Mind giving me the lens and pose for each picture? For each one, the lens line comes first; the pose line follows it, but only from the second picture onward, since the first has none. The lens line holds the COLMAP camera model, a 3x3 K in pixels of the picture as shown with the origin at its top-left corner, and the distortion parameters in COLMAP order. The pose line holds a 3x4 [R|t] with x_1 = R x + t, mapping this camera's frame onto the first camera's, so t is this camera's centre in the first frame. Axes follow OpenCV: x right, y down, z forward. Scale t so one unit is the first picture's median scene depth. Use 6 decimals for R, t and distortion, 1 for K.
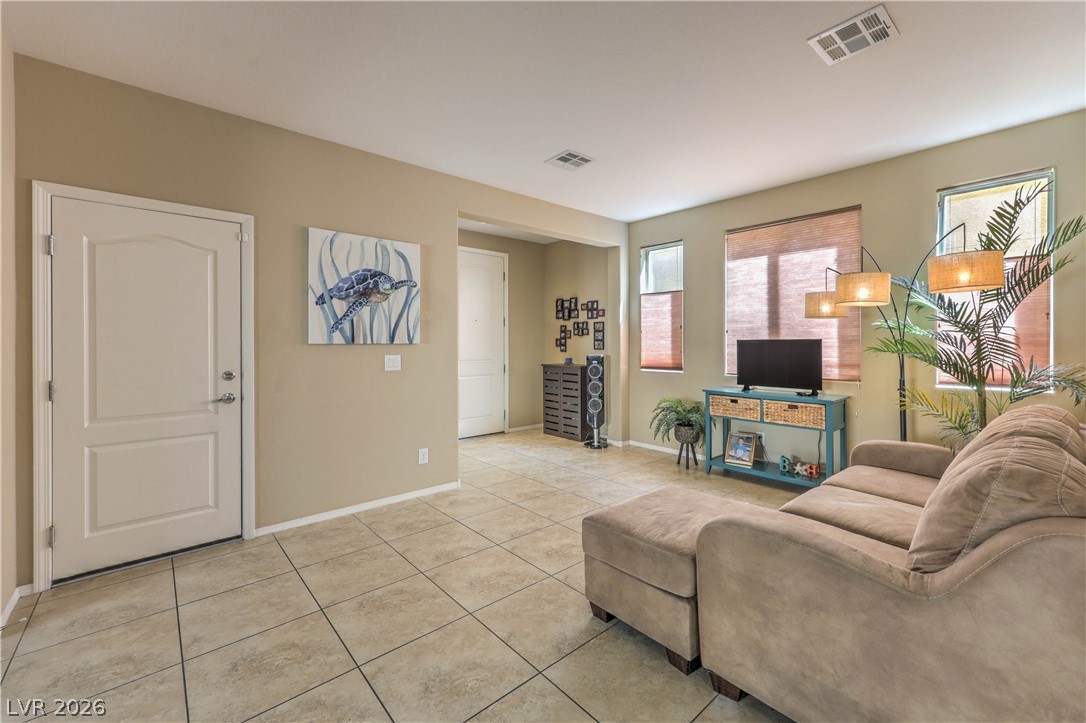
lens RADIAL K [[448.2, 0, 536.9], [0, 448.2, 340.7], [0, 0, 1]] dist [0.008410, 0.000560]
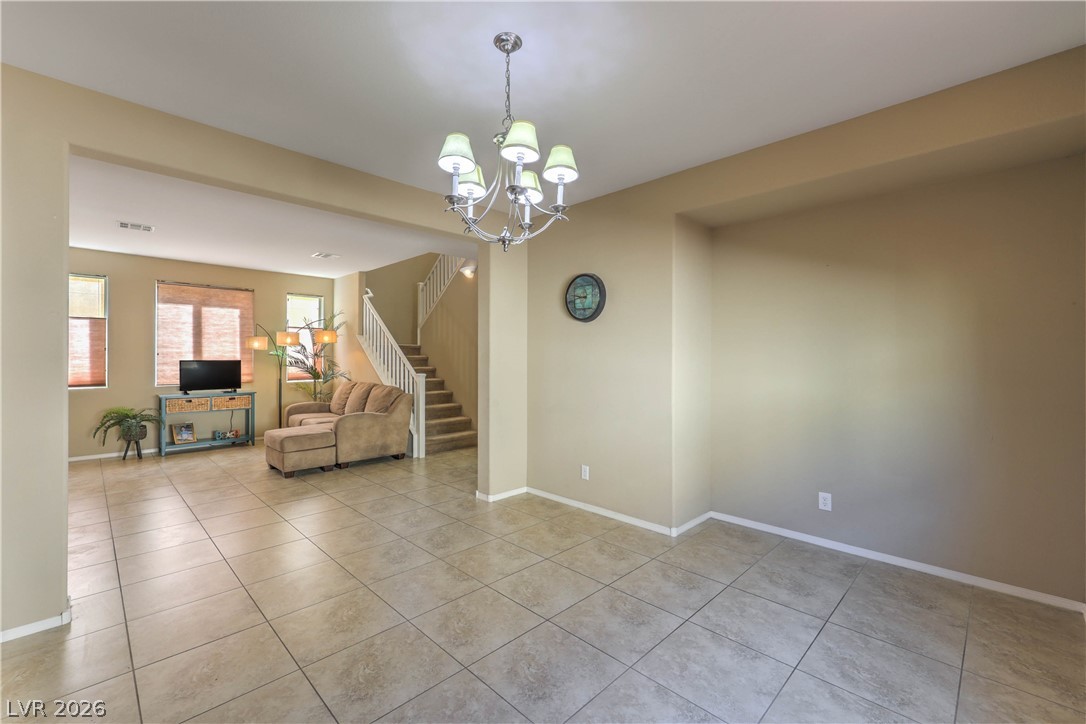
lens RADIAL K [[448.2, 0, 541.5], [0, 448.2, 361.4], [0, 0, 1]] dist [0.008410, 0.000560]
pose [[-0.072049, 0.002677, 0.997398, -1.106290], [0.002286, 0.999994, -0.002519, 0.008206], [-0.997398, 0.002098, -0.072055, -0.069520]]
